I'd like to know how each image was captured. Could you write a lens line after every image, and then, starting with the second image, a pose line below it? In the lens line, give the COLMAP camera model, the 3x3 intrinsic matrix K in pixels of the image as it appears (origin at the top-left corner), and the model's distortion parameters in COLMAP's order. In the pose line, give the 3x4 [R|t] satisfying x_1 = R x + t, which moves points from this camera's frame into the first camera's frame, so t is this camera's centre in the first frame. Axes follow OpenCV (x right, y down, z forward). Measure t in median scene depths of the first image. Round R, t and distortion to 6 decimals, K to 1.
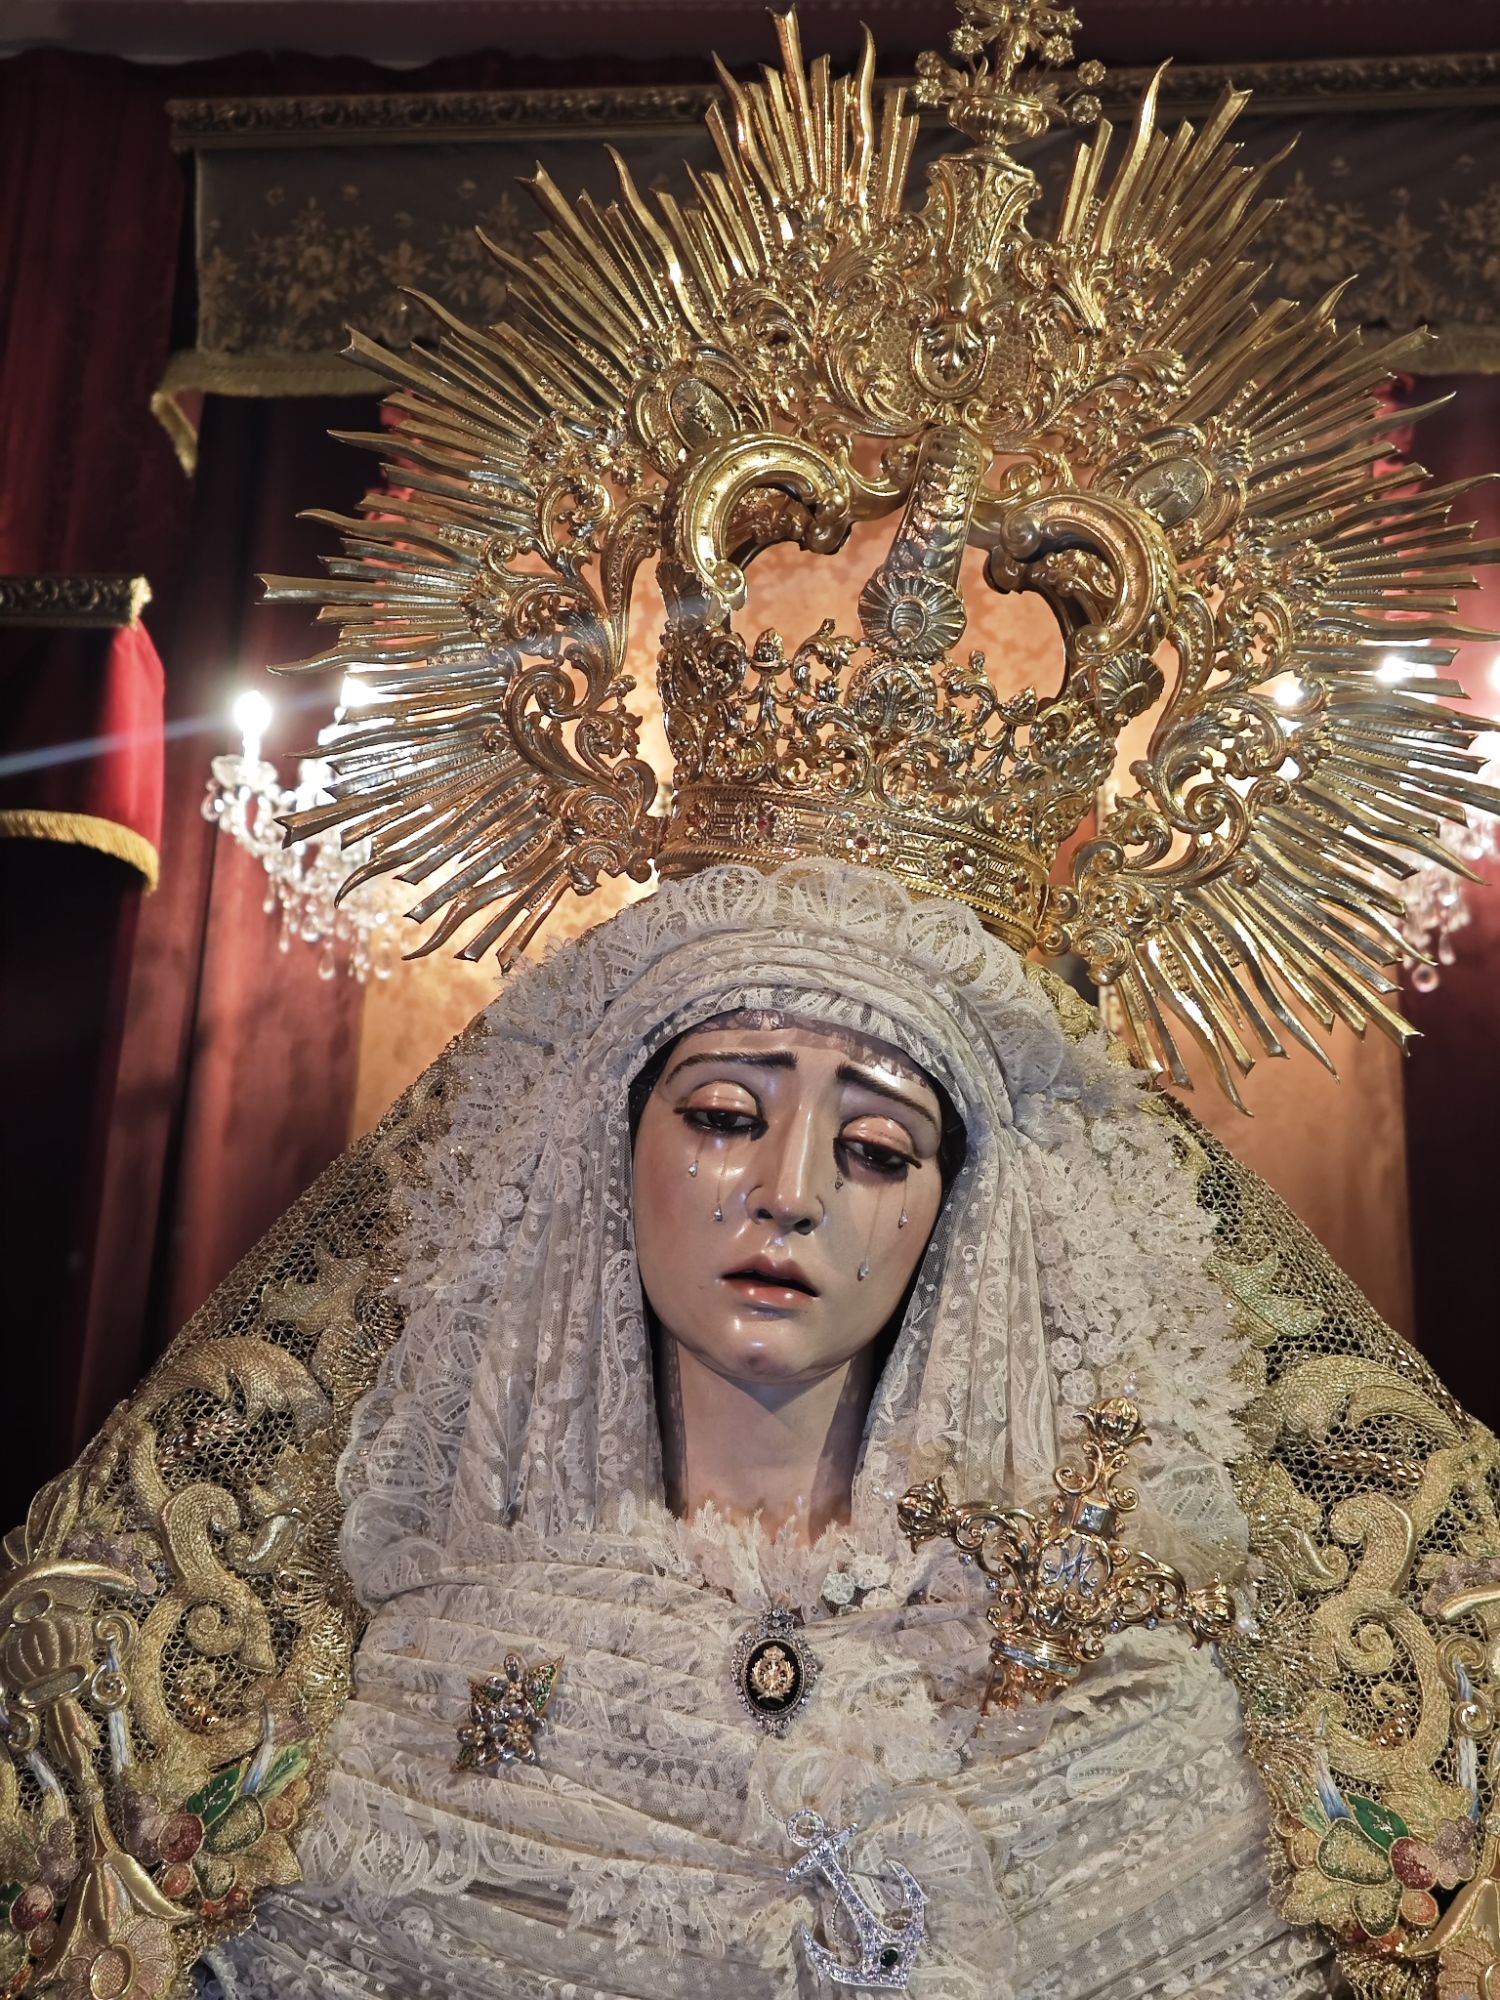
lens RADIAL K [[2743.4, 0, 739.9], [0, 2743.4, 989.9], [0, 0, 1]] dist [0.048589, 0.000000]
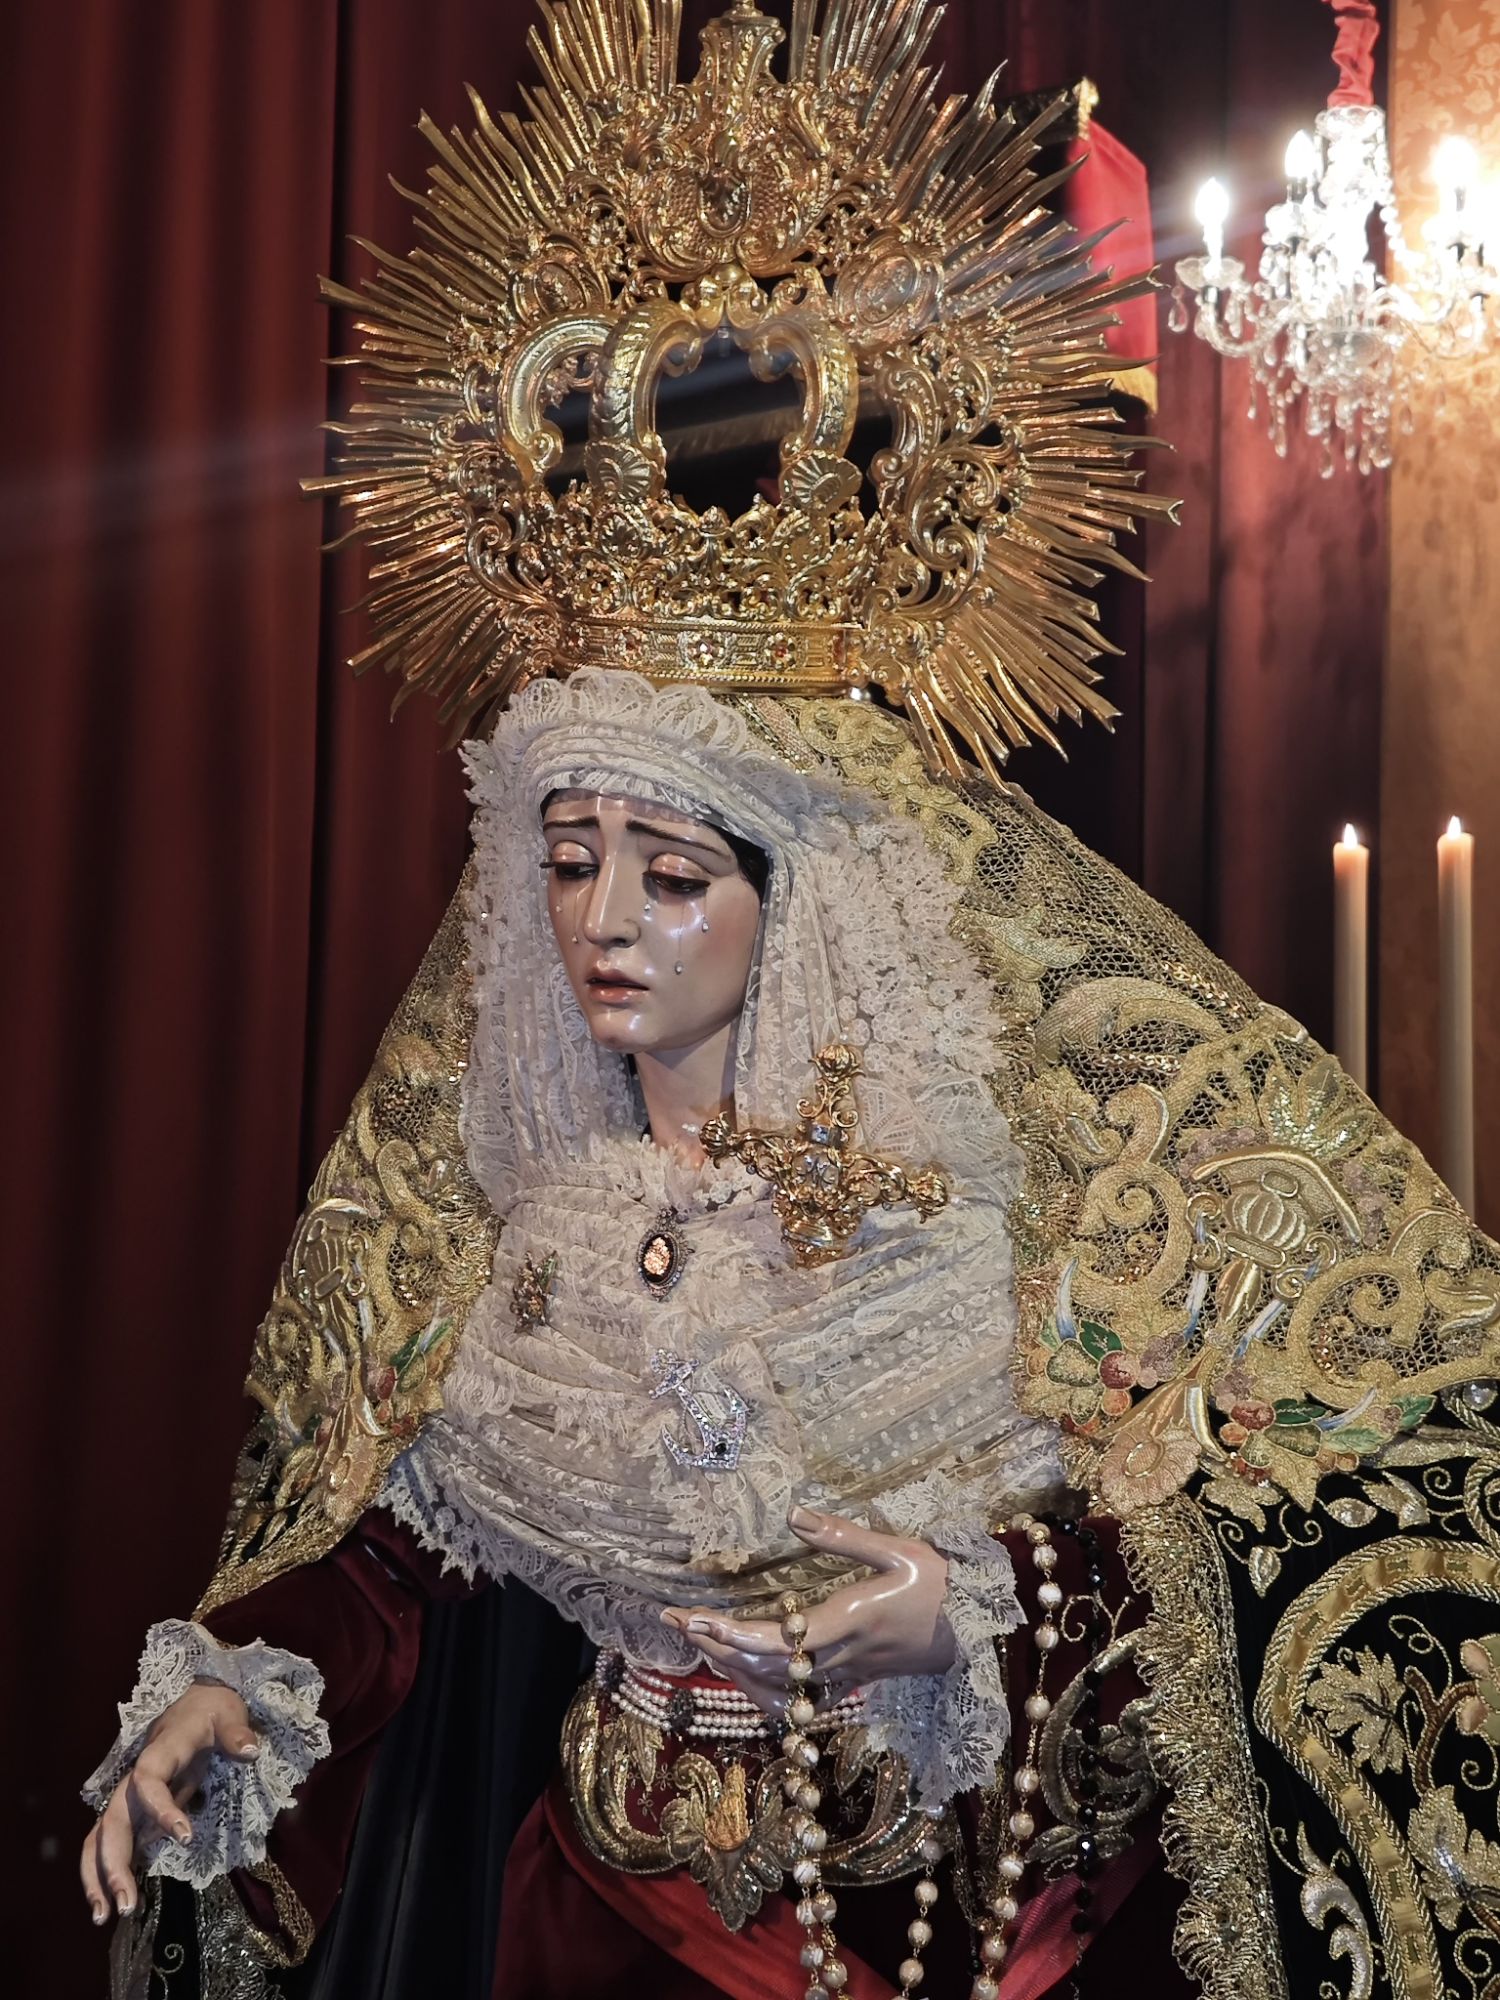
lens RADIAL K [[3226.2, 0, 751.4], [0, 3226.2, 1005.8], [0, 0, 1]] dist [0.250844, 0.000000]
pose [[0.866021, -0.090517, -0.491747, 0.822429], [0.183071, 0.972587, 0.143383, -0.096078], [0.465288, -0.214198, 0.858852, -0.337946]]
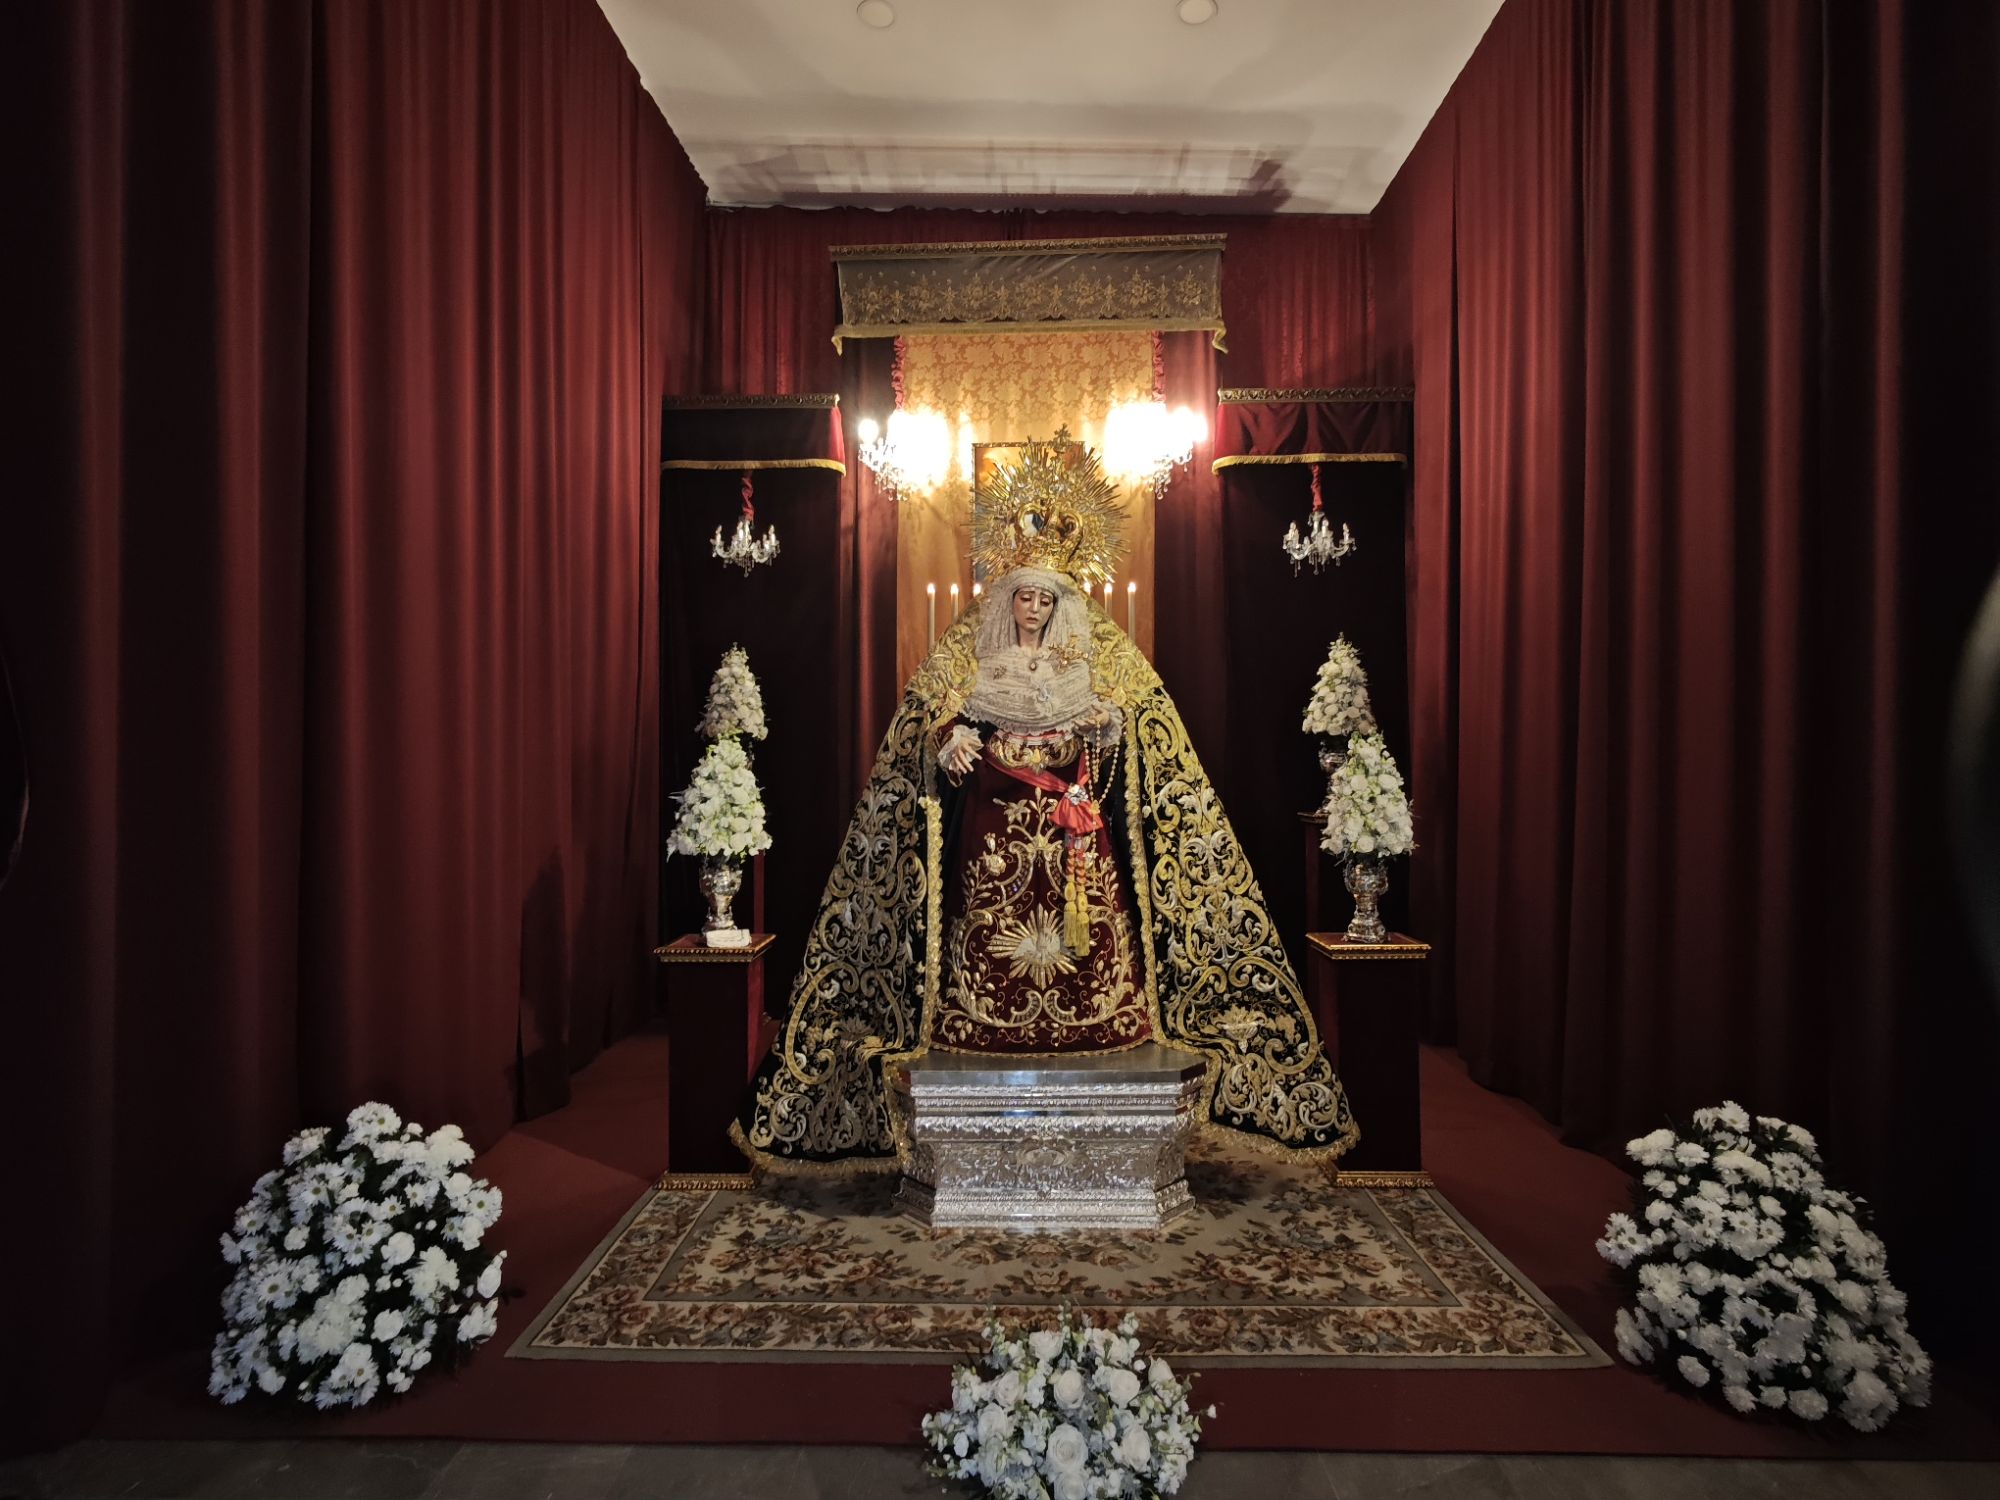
lens RADIAL K [[948.0, 0, 996.0], [0, 948.0, 736.8], [0, 0, 1]] dist [0.001635, 0.000052]
pose [[0.999152, -0.031827, 0.026107, -0.171880], [0.021929, 0.948249, 0.316768, -0.433998], [-0.034838, -0.315927, 0.948144, -1.685402]]
